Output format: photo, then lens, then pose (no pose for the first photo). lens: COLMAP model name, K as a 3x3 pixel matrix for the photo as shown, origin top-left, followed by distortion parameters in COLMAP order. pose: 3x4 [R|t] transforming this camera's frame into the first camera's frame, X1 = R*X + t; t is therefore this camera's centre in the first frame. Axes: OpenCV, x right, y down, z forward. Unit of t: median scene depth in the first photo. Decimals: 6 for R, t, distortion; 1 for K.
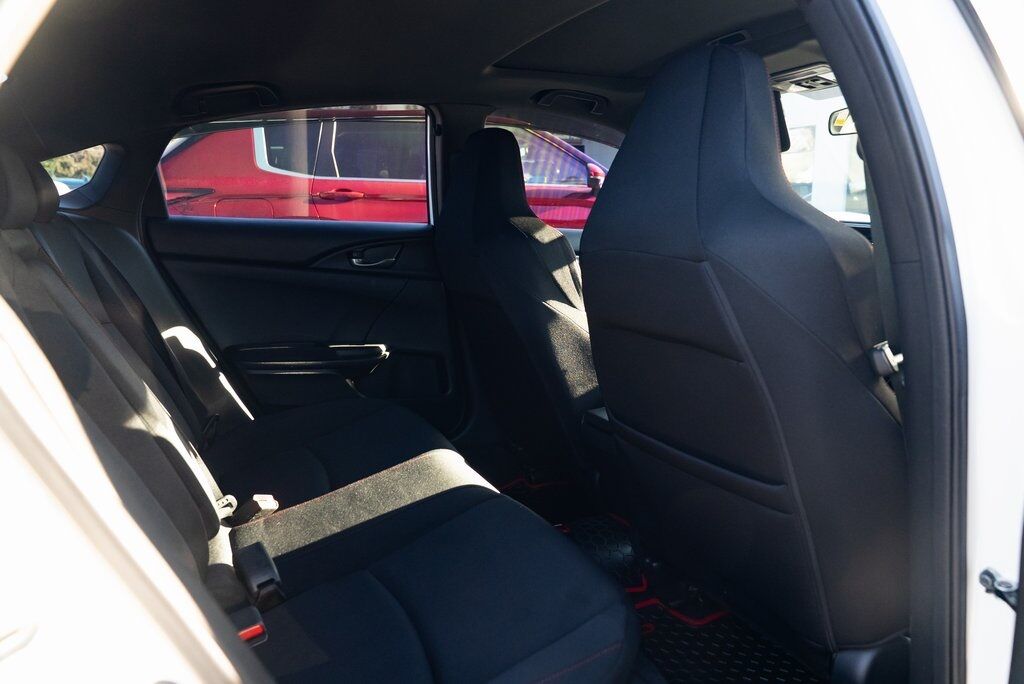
lens RADIAL K [[690.4, 0, 503.9], [0, 690.4, 338.4], [0, 0, 1]] dist [-0.029089, 0.013627]
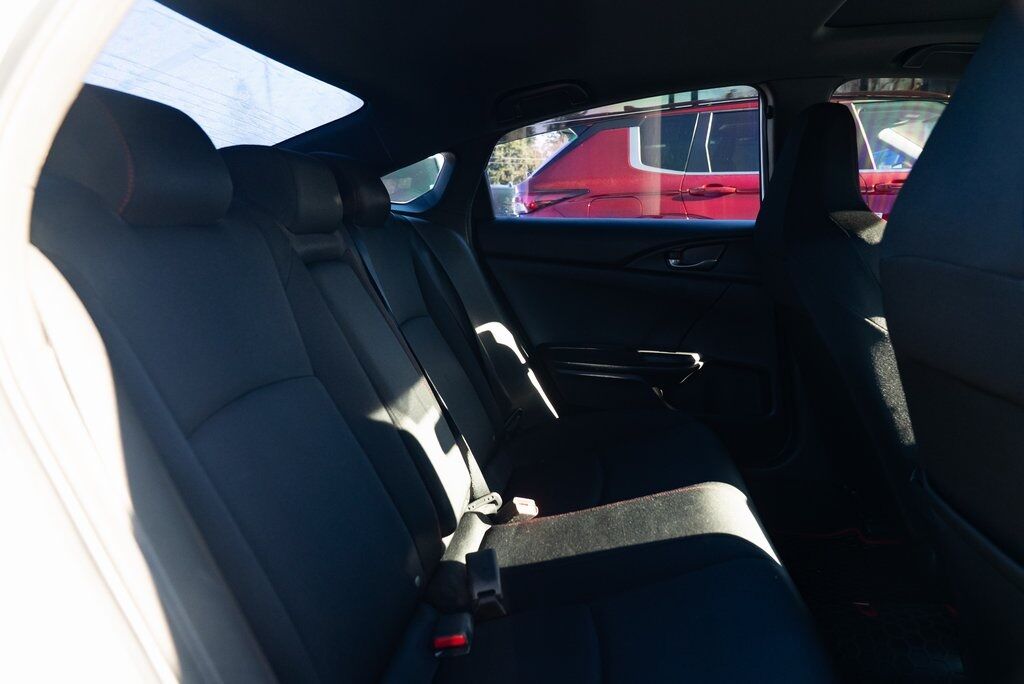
lens RADIAL K [[690.4, 0, 510.0], [0, 690.4, 343.1], [0, 0, 1]] dist [-0.029089, 0.013627]
pose [[0.854260, 0.072083, -0.514824, 0.089247], [-0.066111, 0.997363, 0.029945, -0.017041], [0.515624, 0.008455, 0.856773, 0.095047]]
